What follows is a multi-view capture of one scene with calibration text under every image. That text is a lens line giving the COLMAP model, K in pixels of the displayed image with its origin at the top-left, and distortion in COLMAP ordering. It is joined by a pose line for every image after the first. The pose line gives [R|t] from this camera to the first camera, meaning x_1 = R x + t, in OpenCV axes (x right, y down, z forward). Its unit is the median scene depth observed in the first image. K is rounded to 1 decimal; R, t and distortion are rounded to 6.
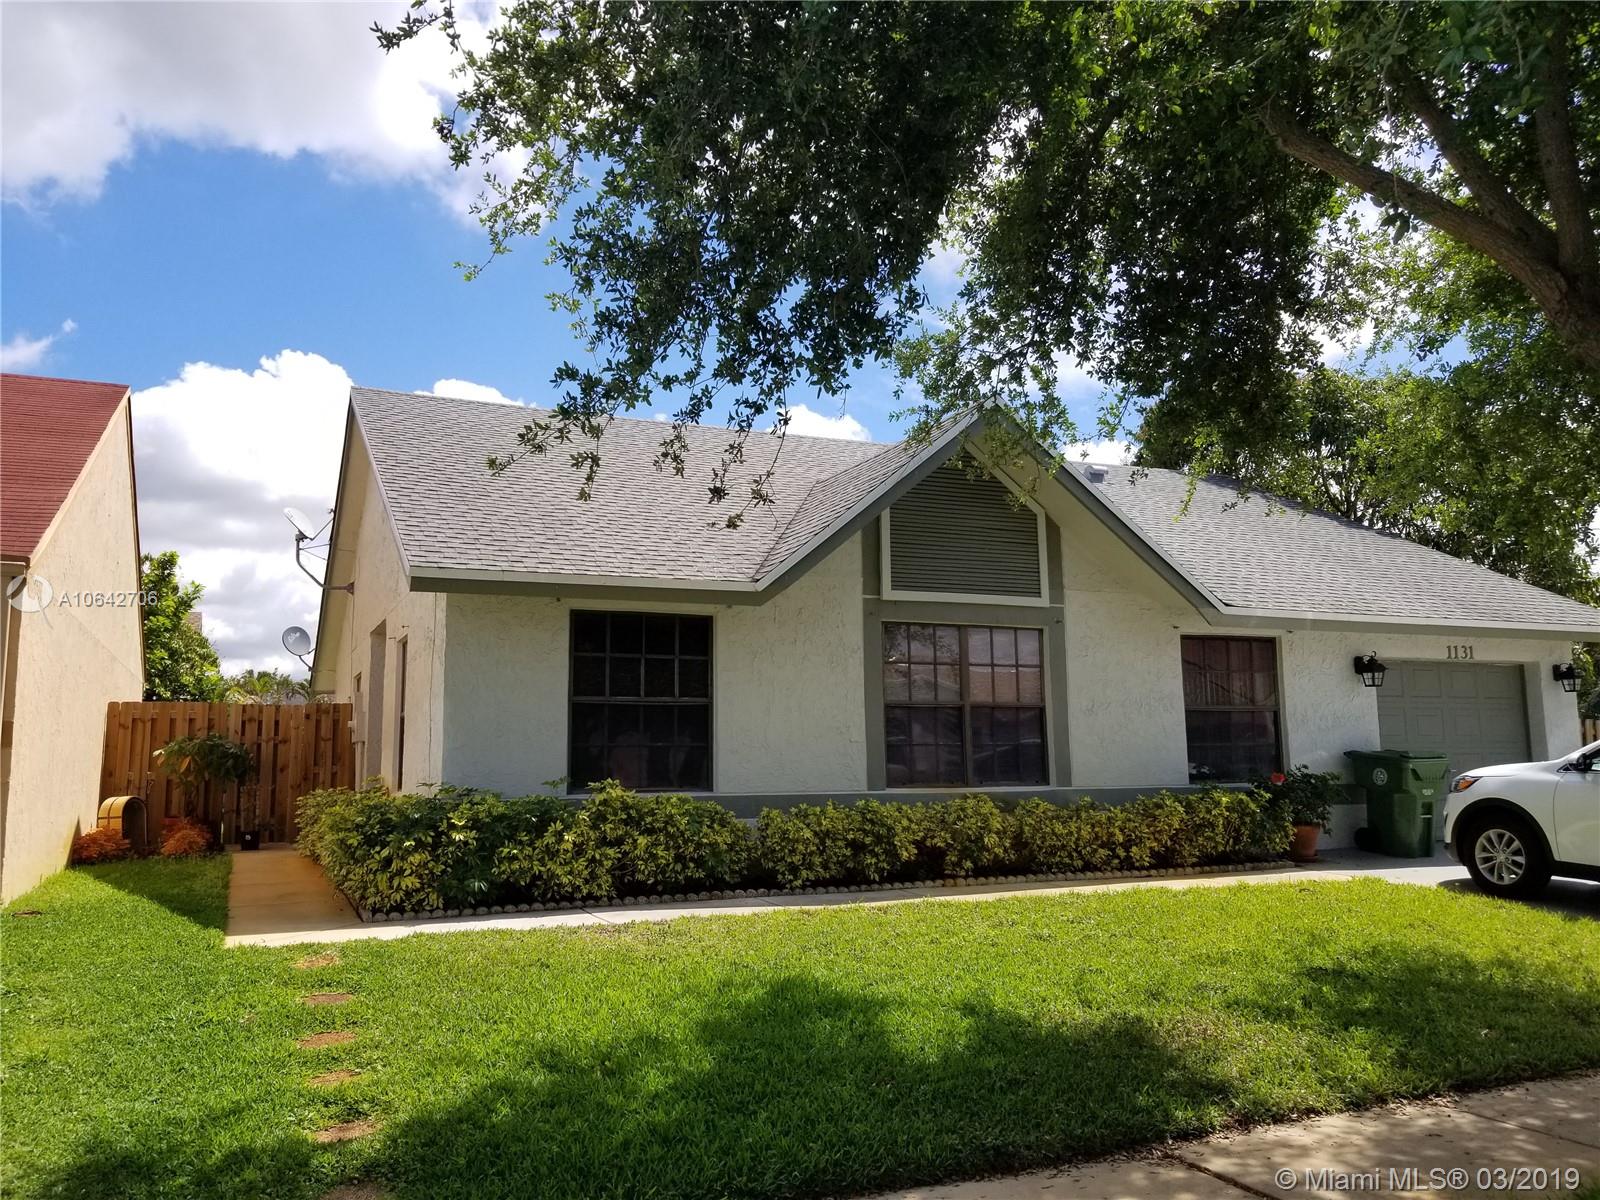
lens RADIAL K [[1262.7, 0, 800.0], [0, 1262.7, 600.0], [0, 0, 1]] dist [0.031994, -0.051874]
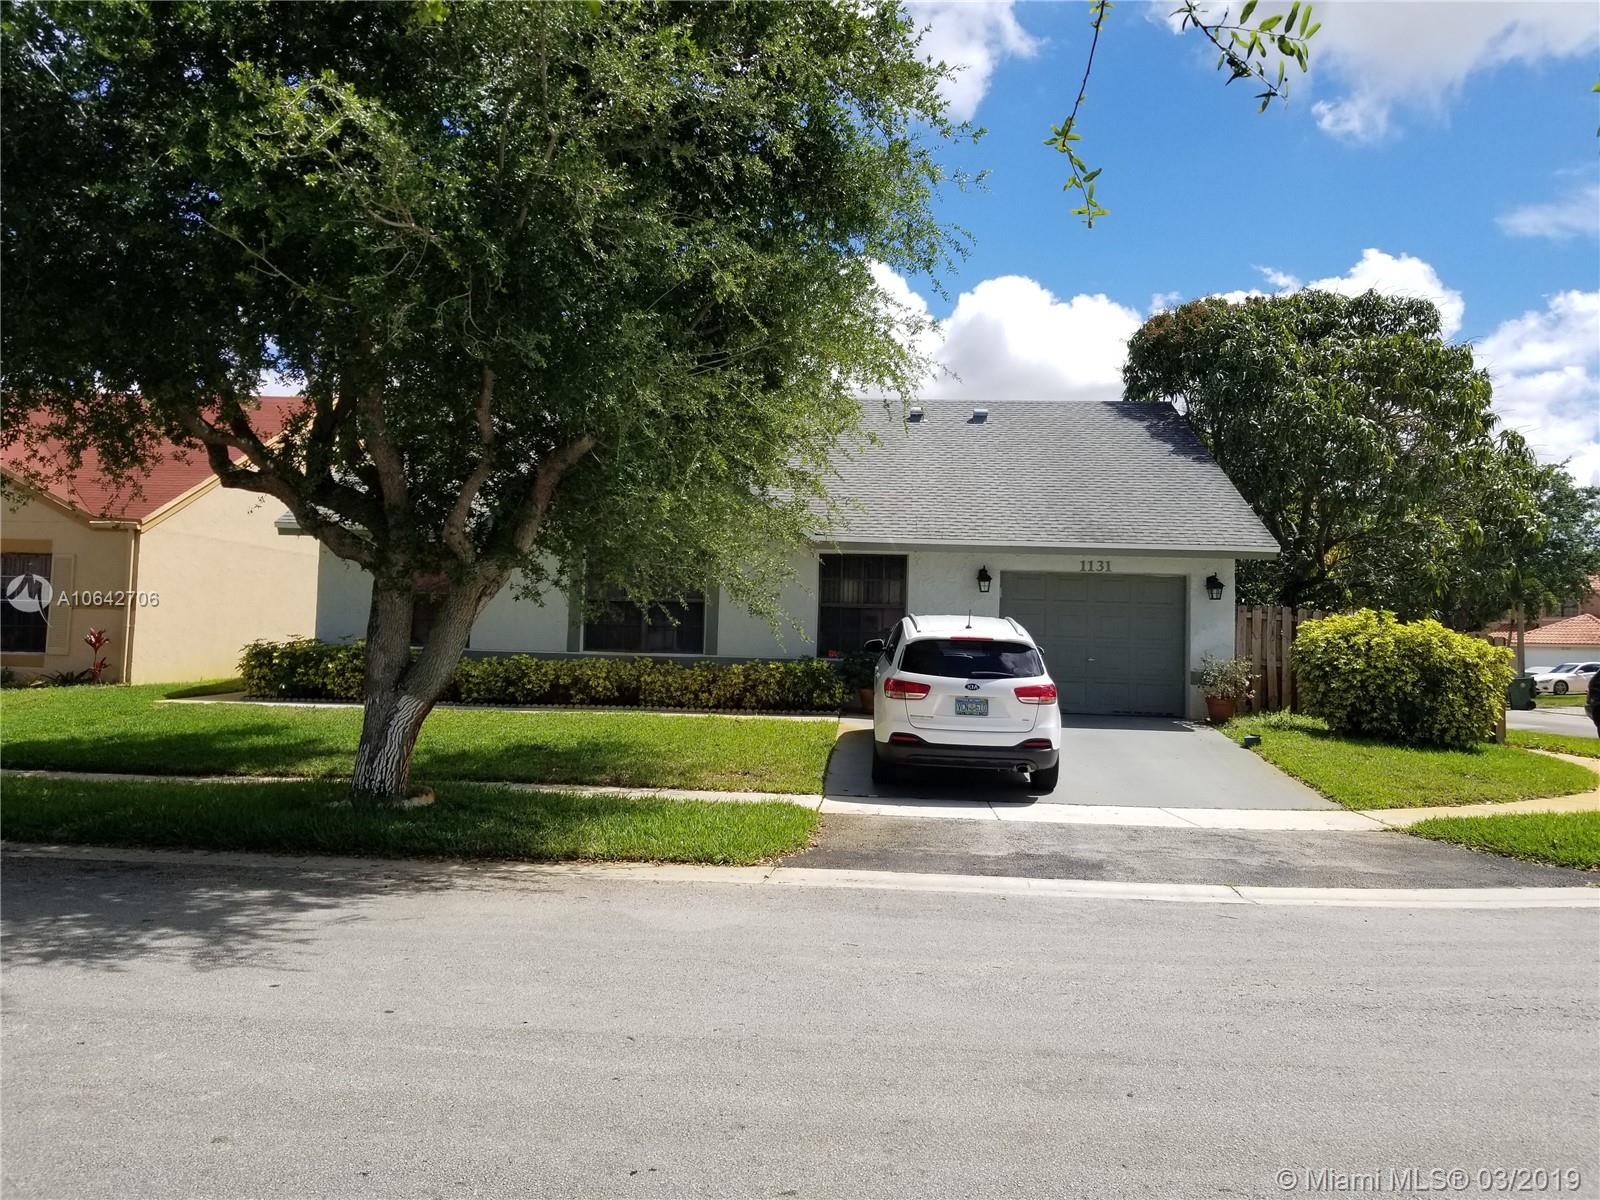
lens RADIAL K [[1262.7, 0, 800.0], [0, 1262.7, 600.0], [0, 0, 1]] dist [0.031994, -0.051874]
pose [[0.909323, 0.020161, -0.415602, 0.935883], [0.018545, 0.995869, 0.088888, -0.052090], [0.415677, -0.088535, 0.905193, -0.326250]]
